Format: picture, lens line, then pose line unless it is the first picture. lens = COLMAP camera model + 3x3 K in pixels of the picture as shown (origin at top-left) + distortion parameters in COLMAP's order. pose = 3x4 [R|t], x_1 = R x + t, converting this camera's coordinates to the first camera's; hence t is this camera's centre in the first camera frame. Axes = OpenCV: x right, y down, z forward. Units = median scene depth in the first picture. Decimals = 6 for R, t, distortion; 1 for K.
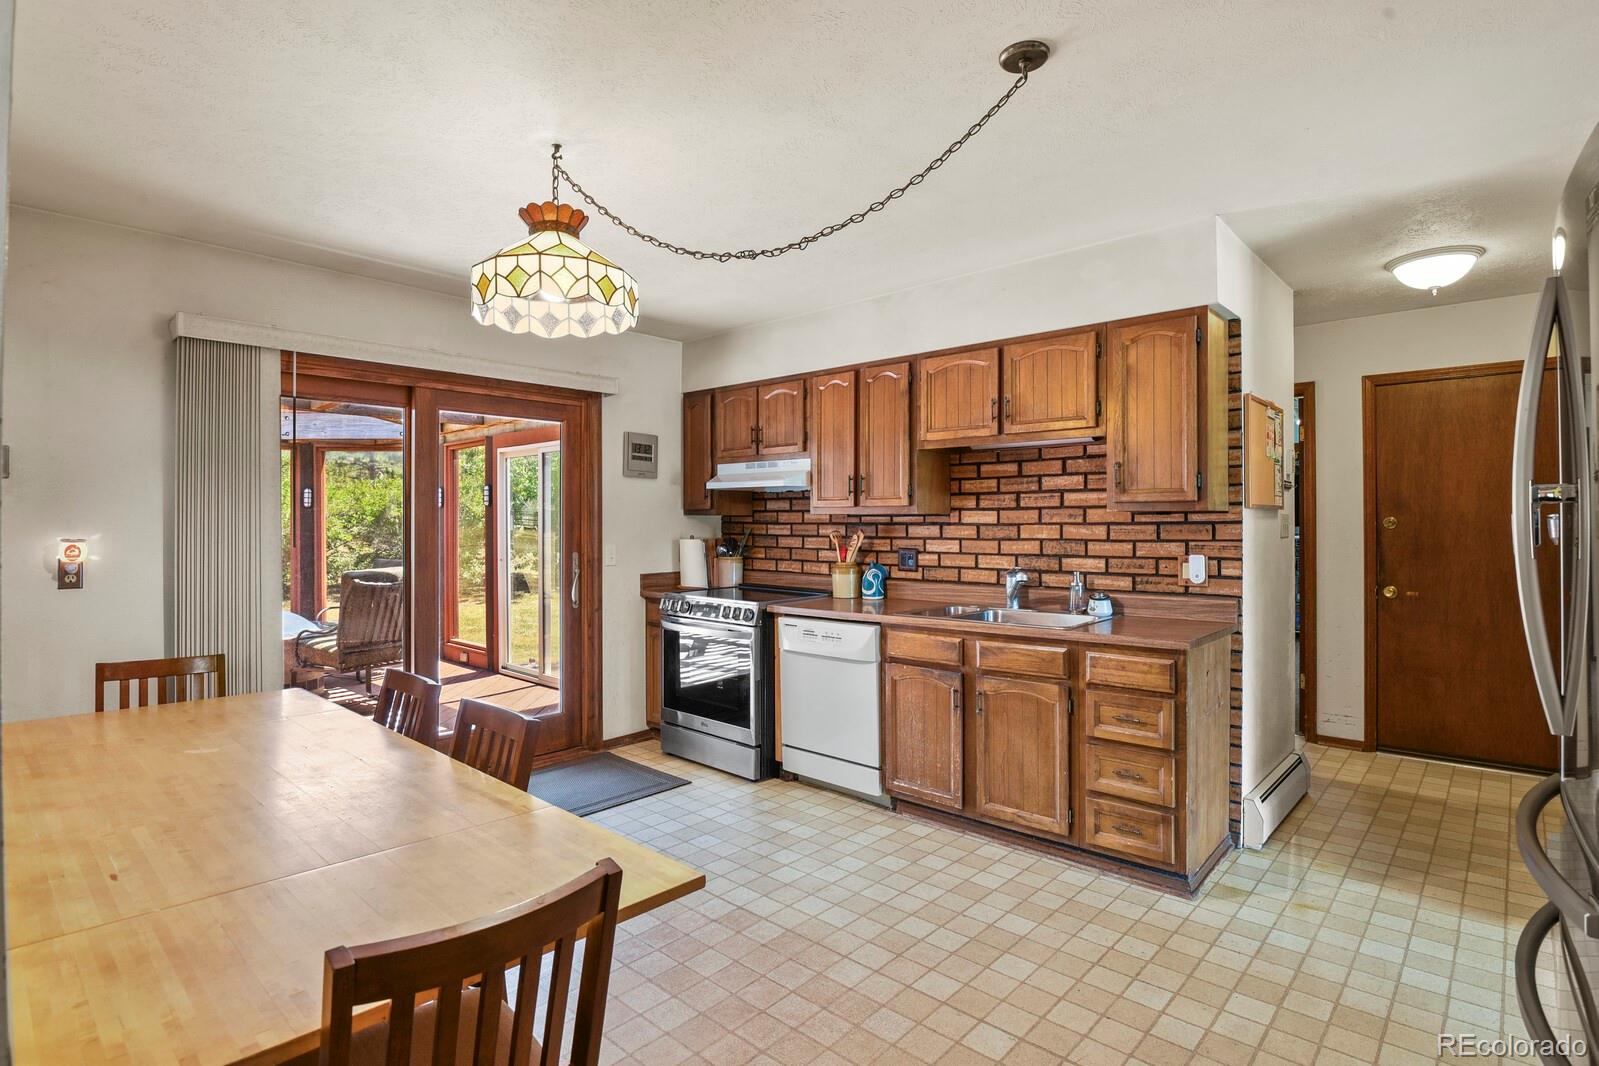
lens RADIAL K [[802.4, 0, 798.5], [0, 802.4, 524.9], [0, 0, 1]] dist [-0.027907, -0.000070]
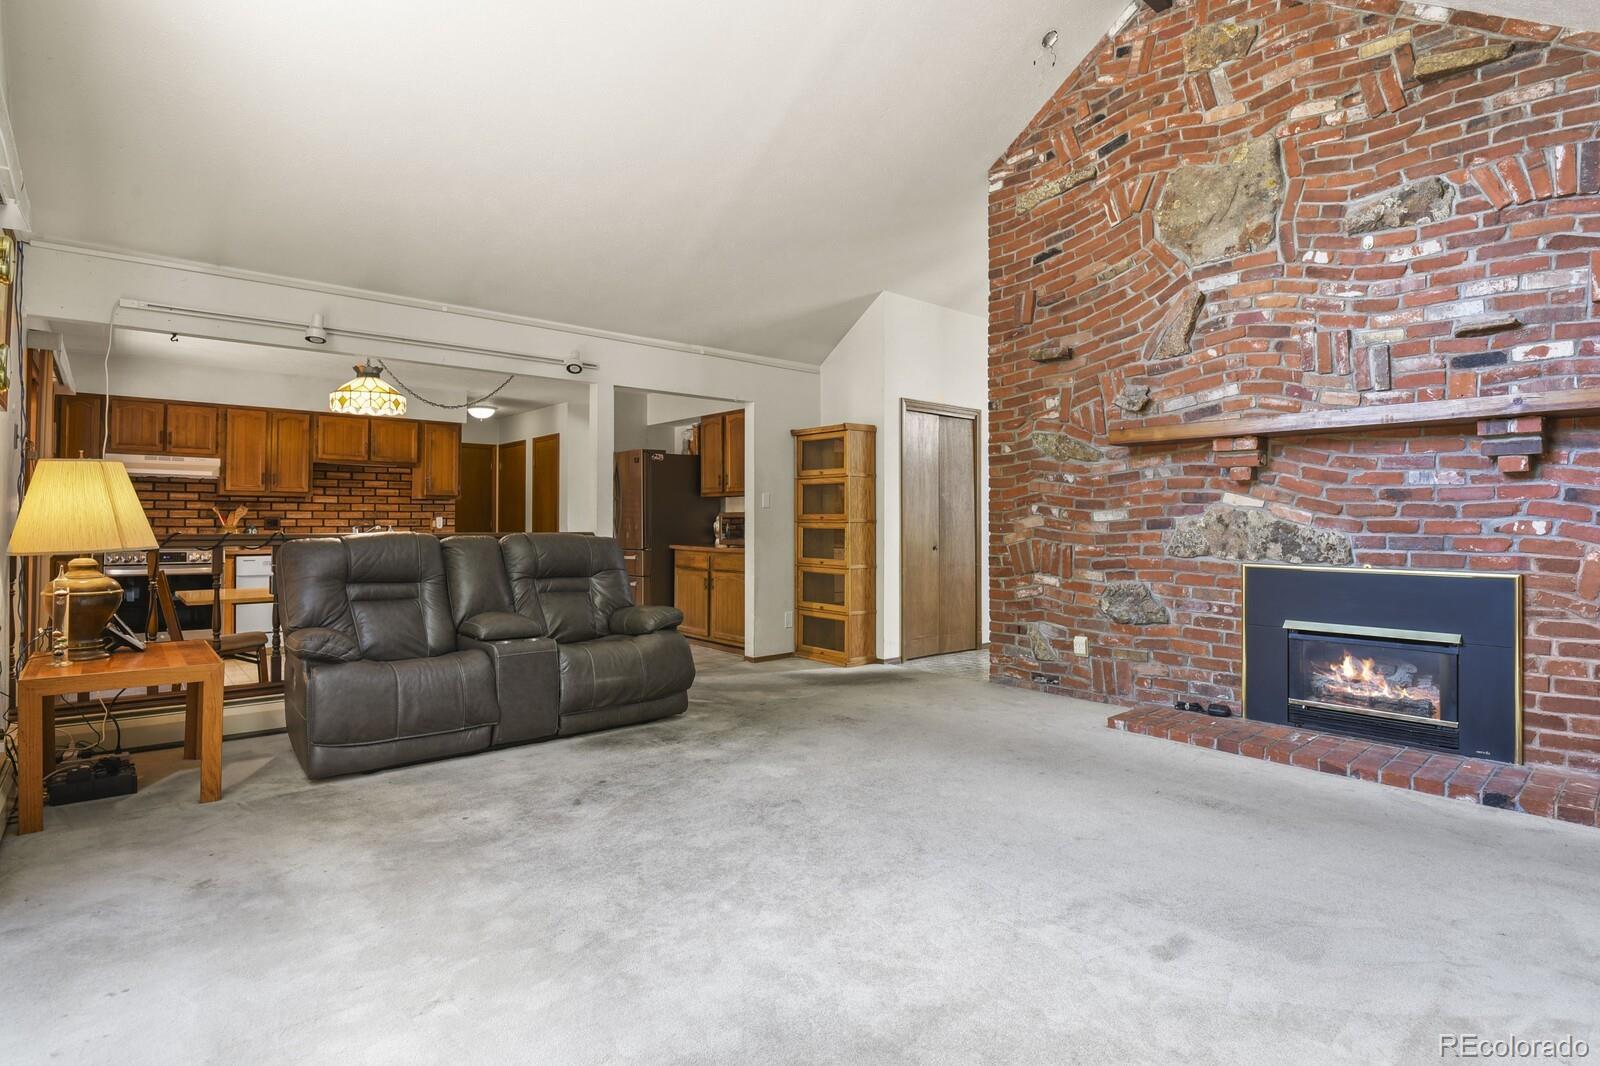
lens RADIAL K [[802.9, 0, 799.0], [0, 802.9, 524.9], [0, 0, 1]] dist [-0.027907, -0.000070]
pose [[0.104771, -0.003999, 0.994488, -1.522720], [-0.002260, 0.999988, 0.004260, 0.039943], [-0.994494, -0.002694, 0.104760, -0.308332]]
